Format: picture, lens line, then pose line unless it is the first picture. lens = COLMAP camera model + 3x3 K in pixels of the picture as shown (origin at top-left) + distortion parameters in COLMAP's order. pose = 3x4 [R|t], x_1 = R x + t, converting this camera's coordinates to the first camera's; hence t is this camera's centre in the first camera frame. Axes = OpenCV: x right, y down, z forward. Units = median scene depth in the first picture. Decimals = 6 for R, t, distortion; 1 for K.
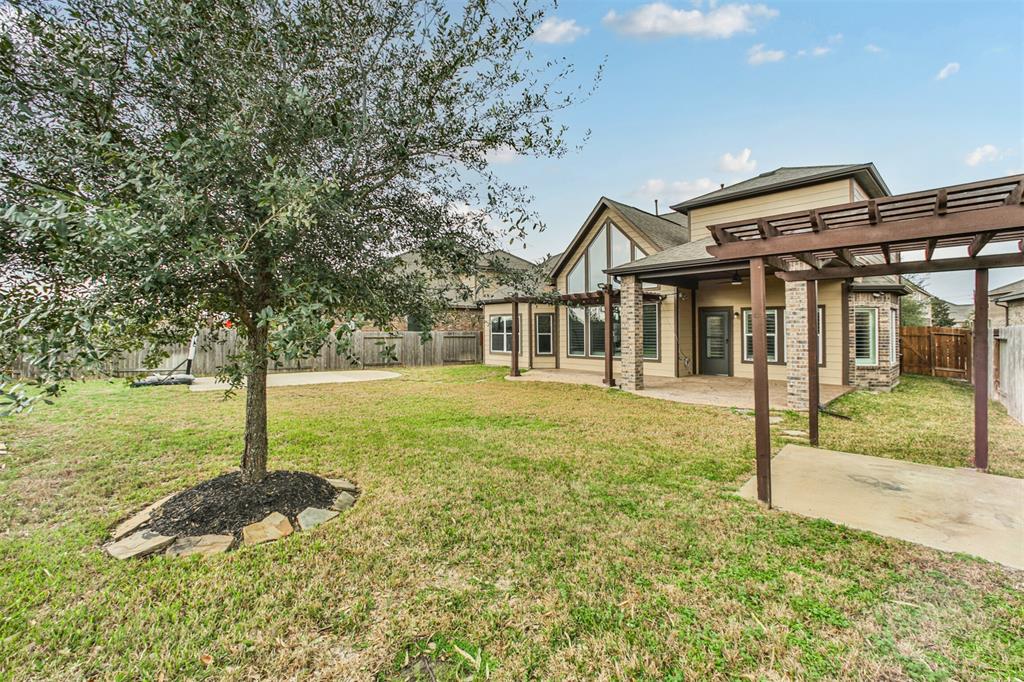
lens RADIAL K [[436.3, 0, 507.8], [0, 436.3, 332.6], [0, 0, 1]] dist [-0.023096, 0.009389]
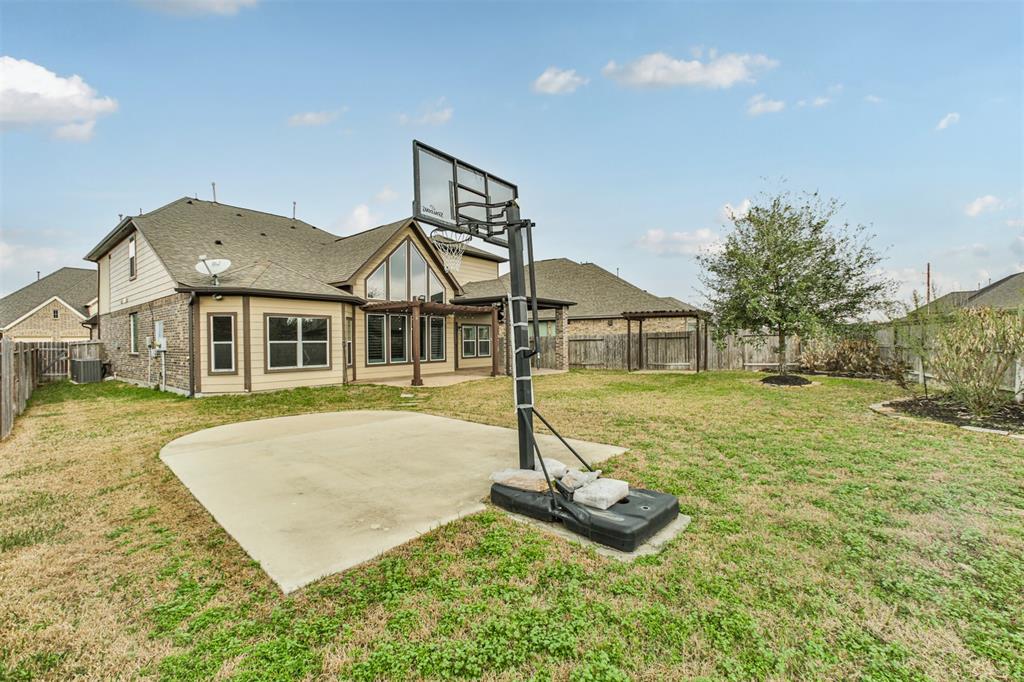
lens RADIAL K [[436.3, 0, 513.2], [0, 436.3, 342.6], [0, 0, 1]] dist [-0.023096, 0.009389]
pose [[-0.152466, -0.002589, 0.988305, -0.901886], [0.011236, 0.999927, 0.004353, 0.005631], [-0.988245, 0.011768, -0.152426, 0.910537]]
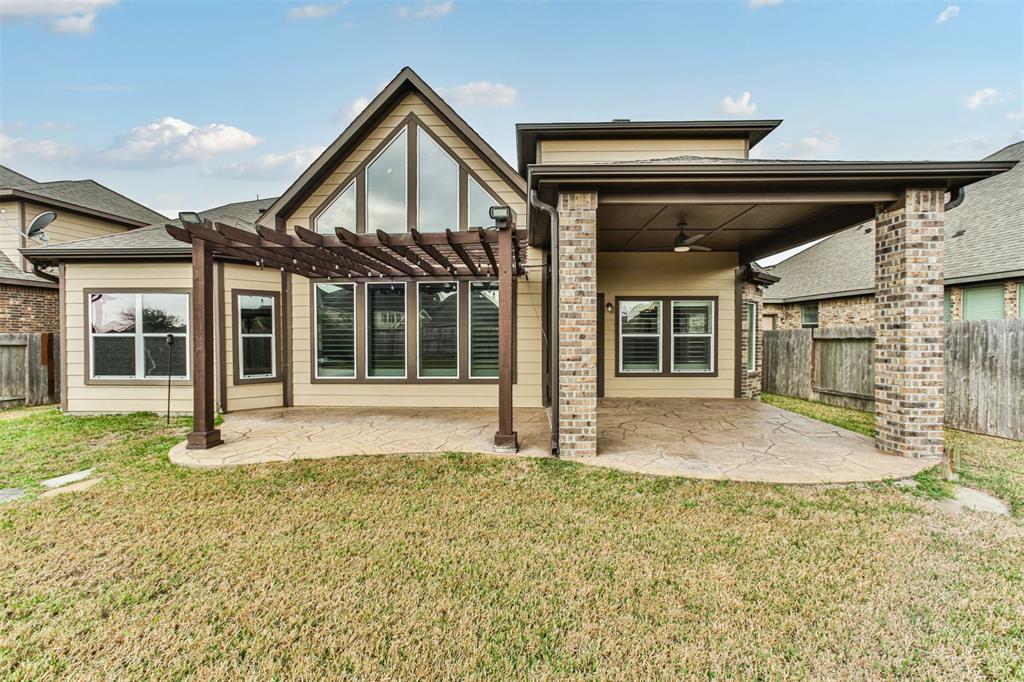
lens RADIAL K [[436.3, 0, 515.5], [0, 436.3, 342.3], [0, 0, 1]] dist [-0.023096, 0.009389]
pose [[0.704612, -0.003560, 0.709584, -0.054014], [0.002947, 0.999993, 0.002091, 0.011933], [-0.709586, 0.000617, 0.704618, 0.540703]]
